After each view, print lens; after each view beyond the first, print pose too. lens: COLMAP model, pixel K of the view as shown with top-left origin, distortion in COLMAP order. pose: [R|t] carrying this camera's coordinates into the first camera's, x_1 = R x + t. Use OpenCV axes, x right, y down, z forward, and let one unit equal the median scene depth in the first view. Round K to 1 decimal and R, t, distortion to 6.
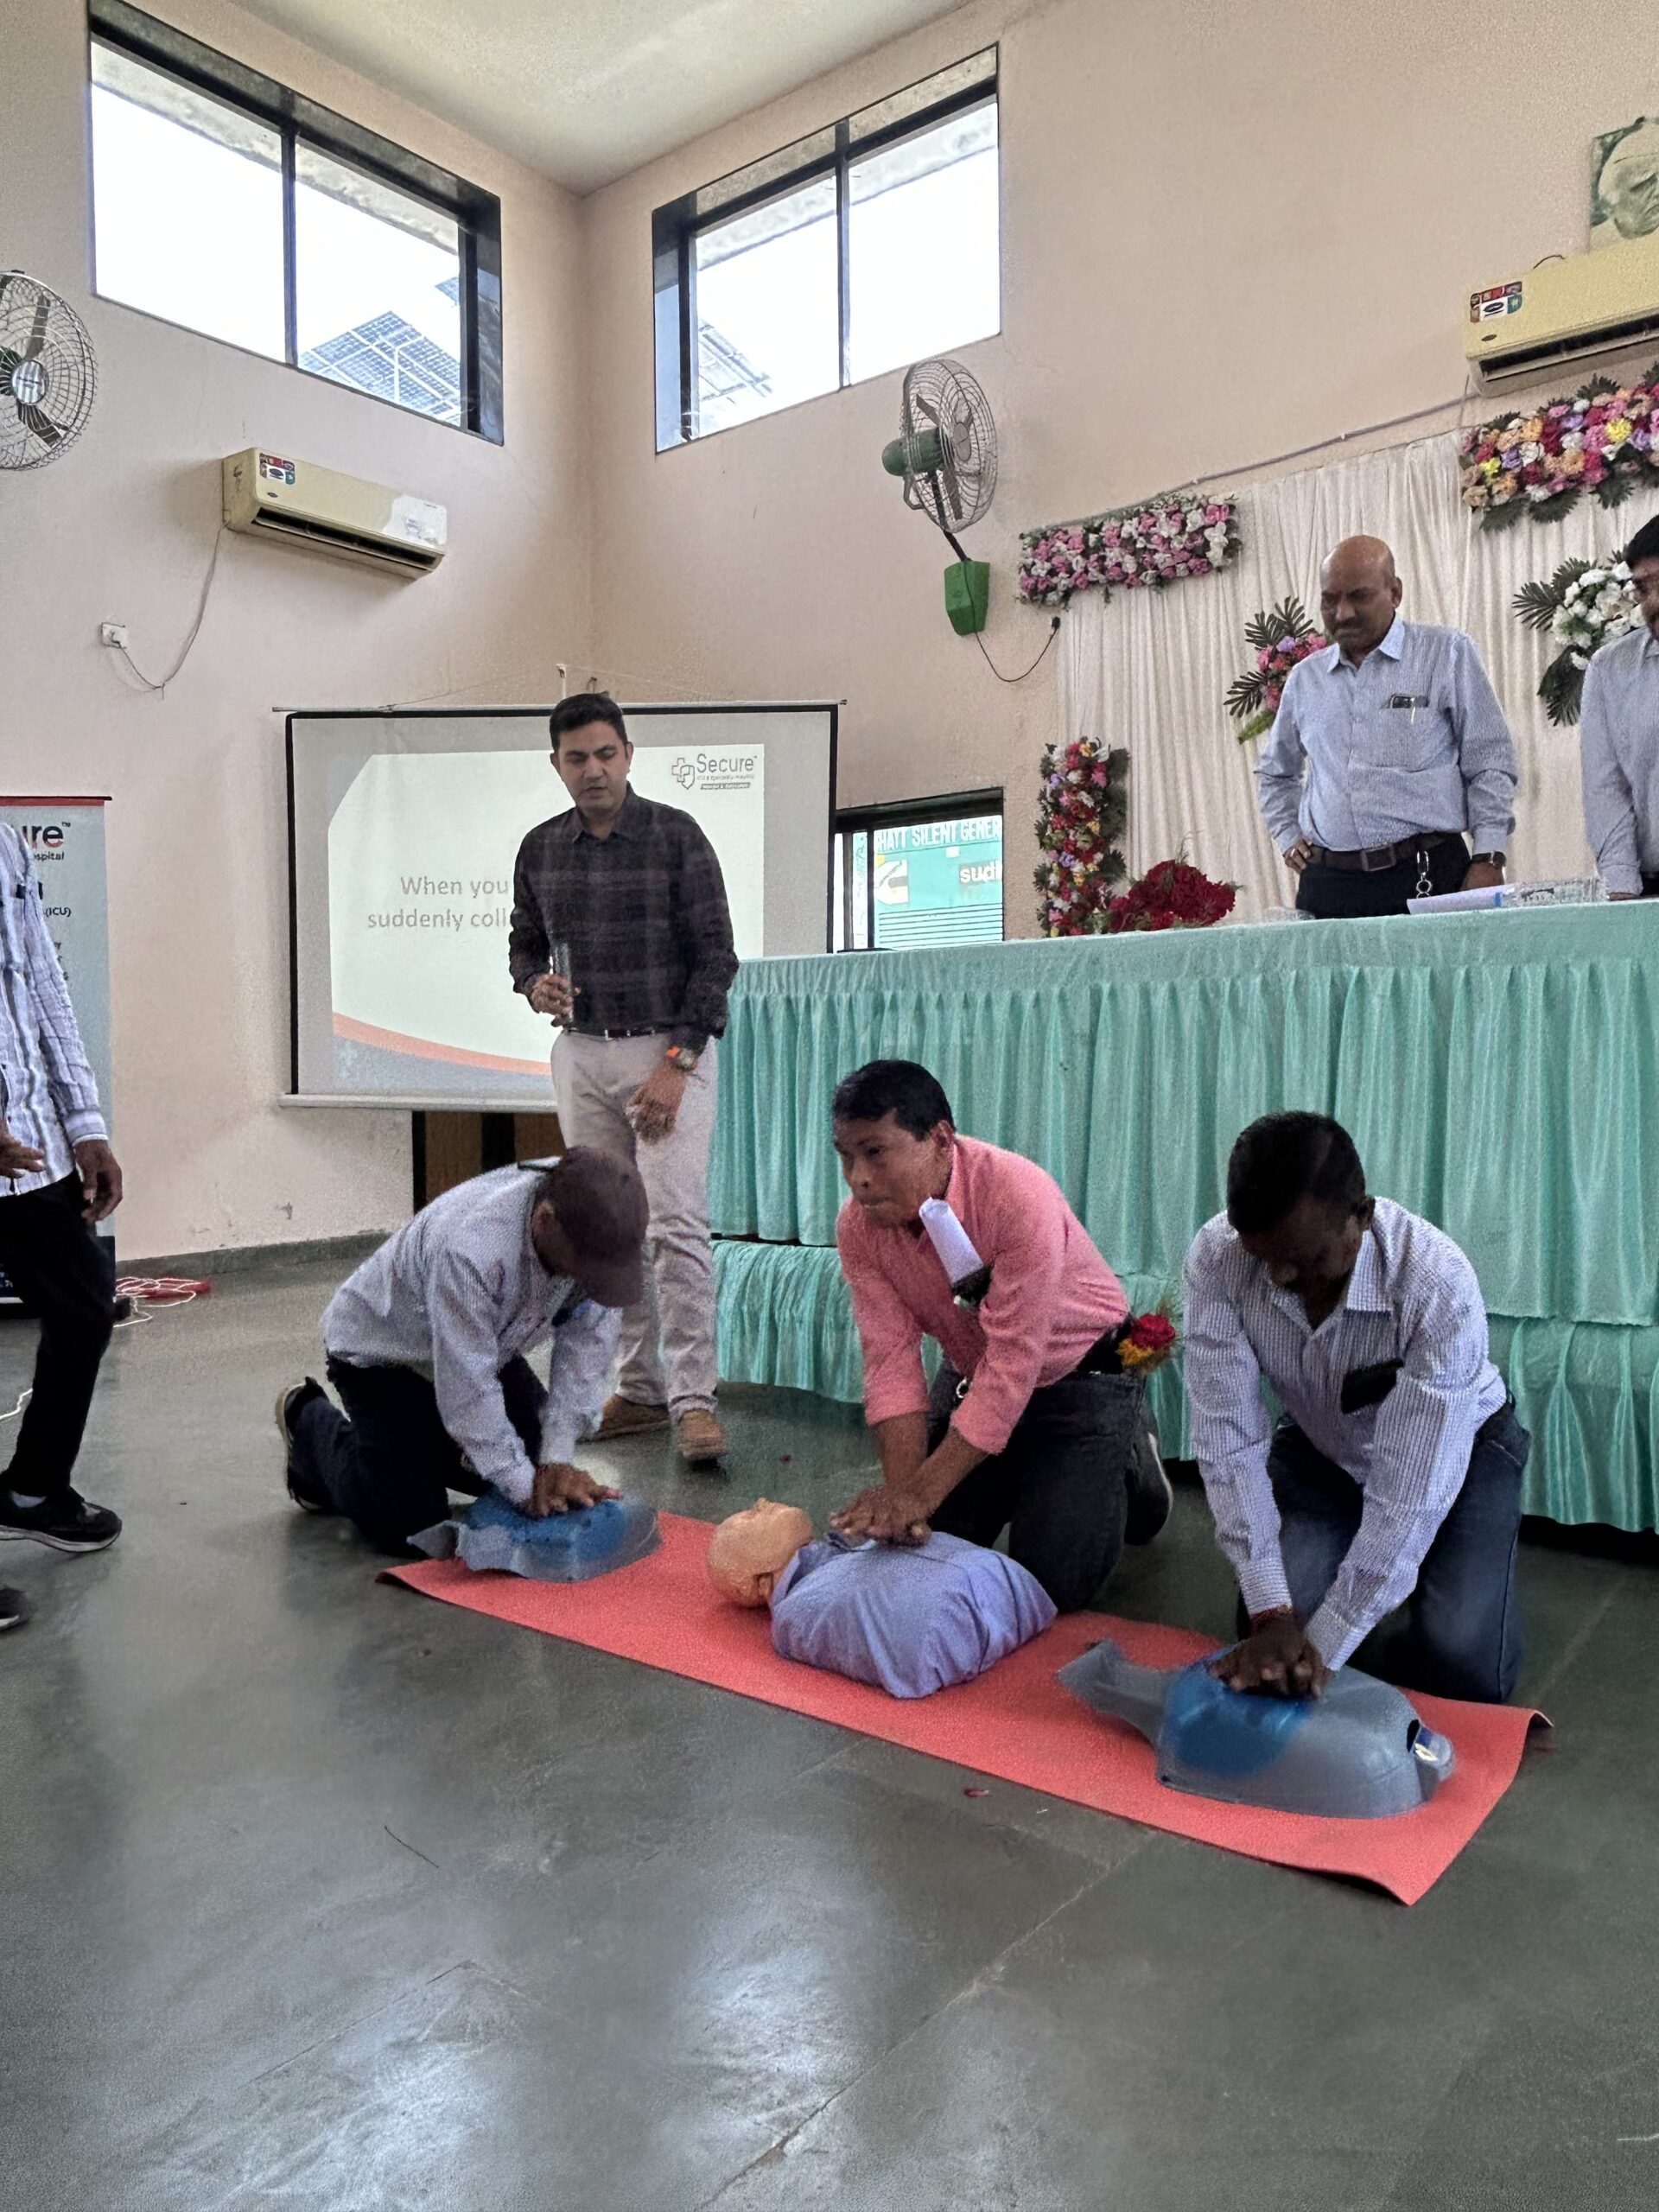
lens RADIAL K [[1584.7, 0, 819.5], [0, 1584.7, 1114.4], [0, 0, 1]] dist [0.003882, -0.016711]
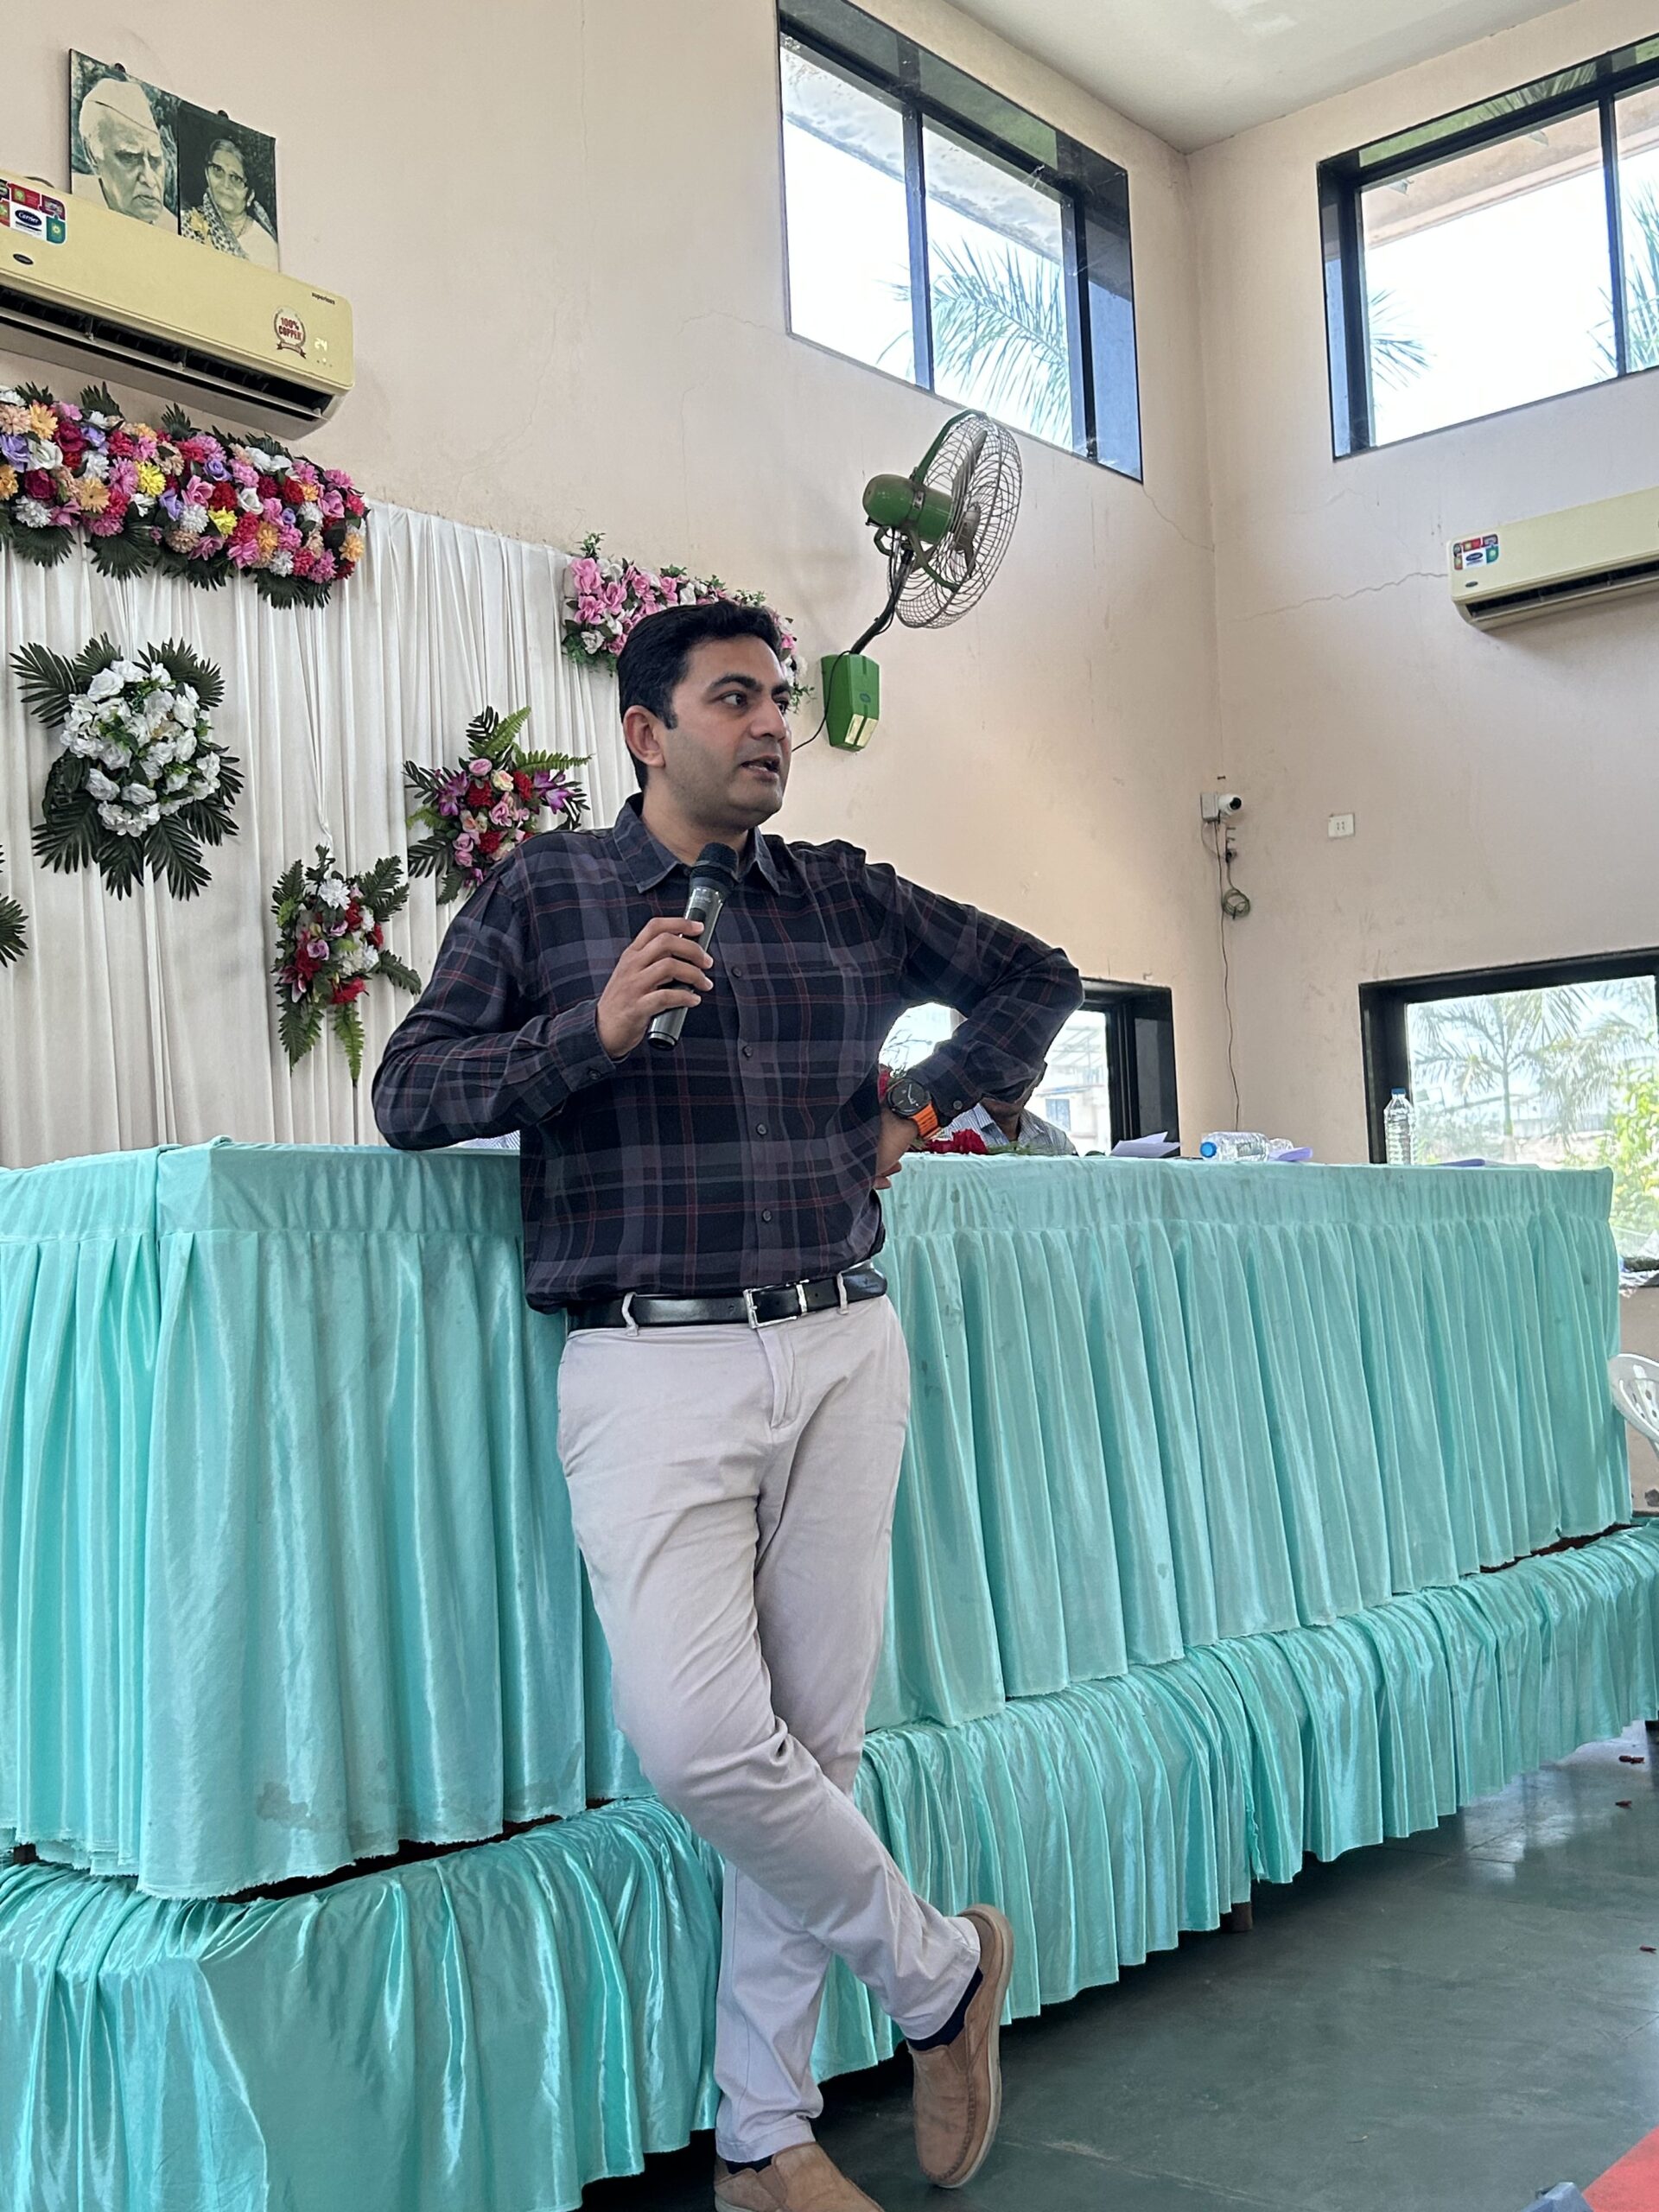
lens RADIAL K [[2372.6, 0, 833.9], [0, 2372.6, 1122.6], [0, 0, 1]] dist [0.024620, 0.000000]
pose [[0.015969, 0.078411, 0.996793, -0.433295], [0.078776, 0.993723, -0.079432, -0.031535], [-0.996764, 0.079792, 0.009691, 0.581059]]
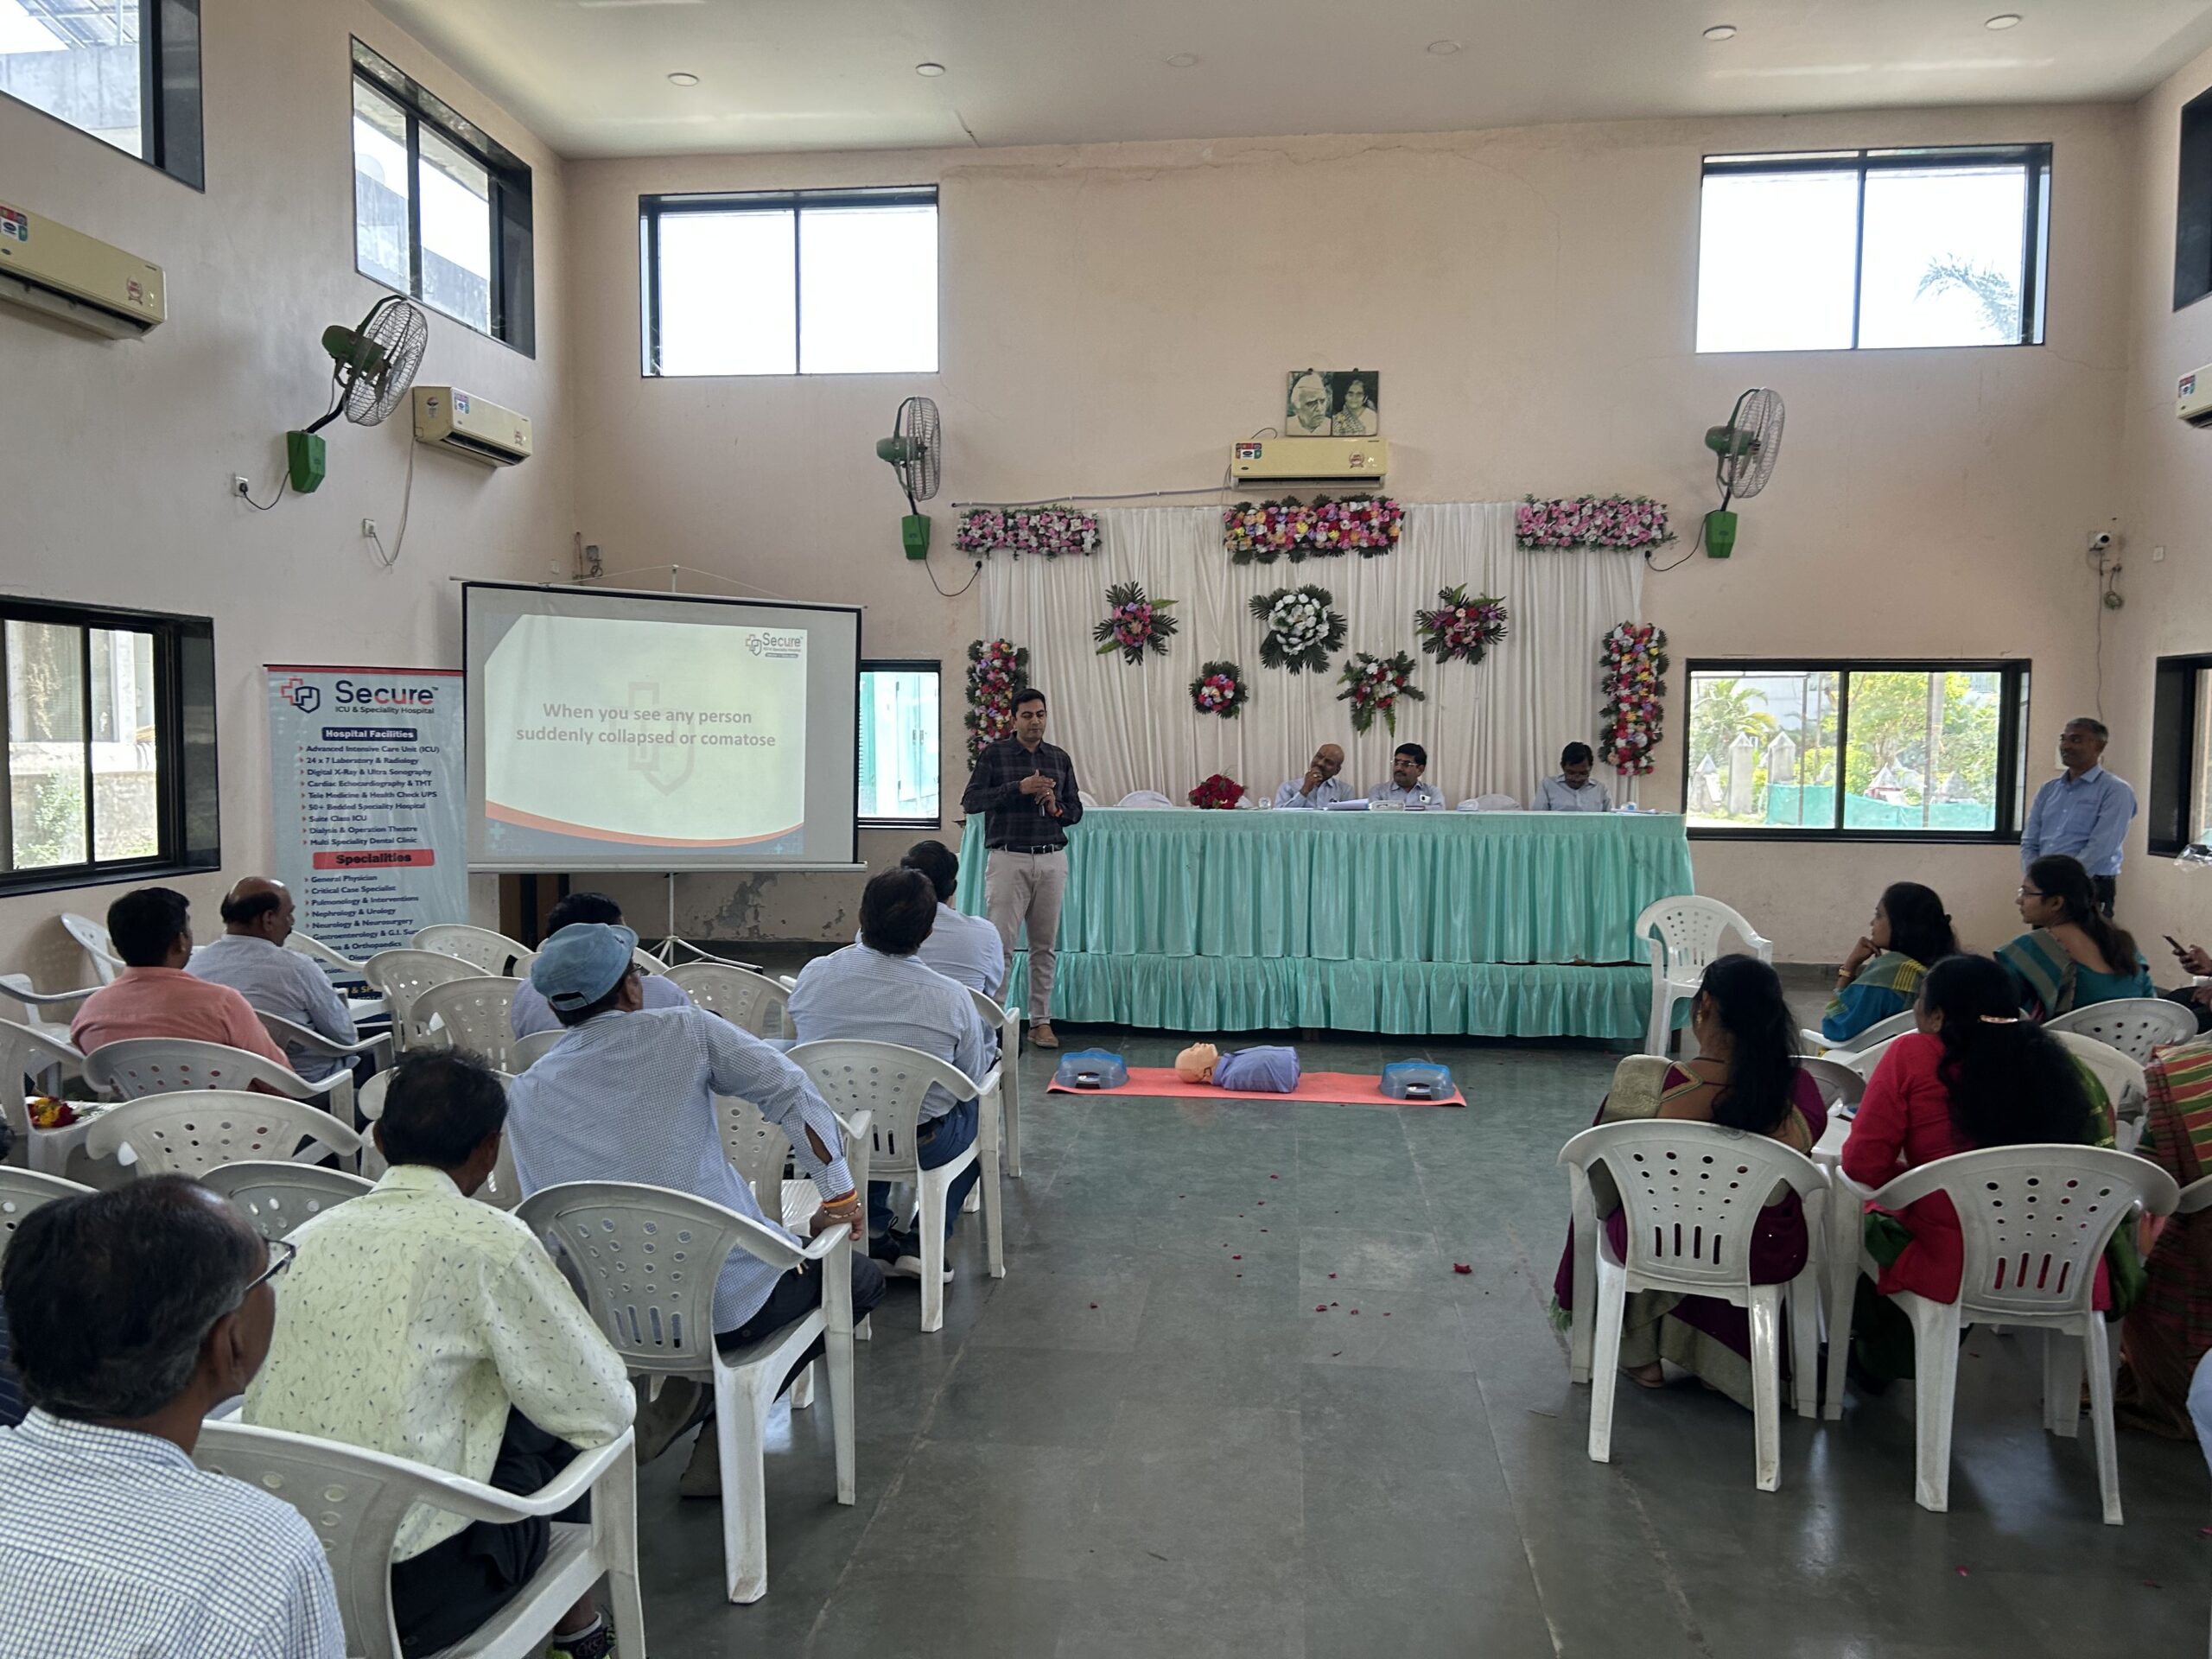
lens RADIAL K [[1644.4, 0, 1086.9], [0, 1644.4, 857.2], [0, 0, 1]] dist [0.062916, -0.076363]
pose [[0.850567, -0.021851, 0.525413, -0.687961], [0.003457, 0.999347, 0.035966, -0.073984], [-0.525856, -0.028775, 0.850087, -0.533636]]
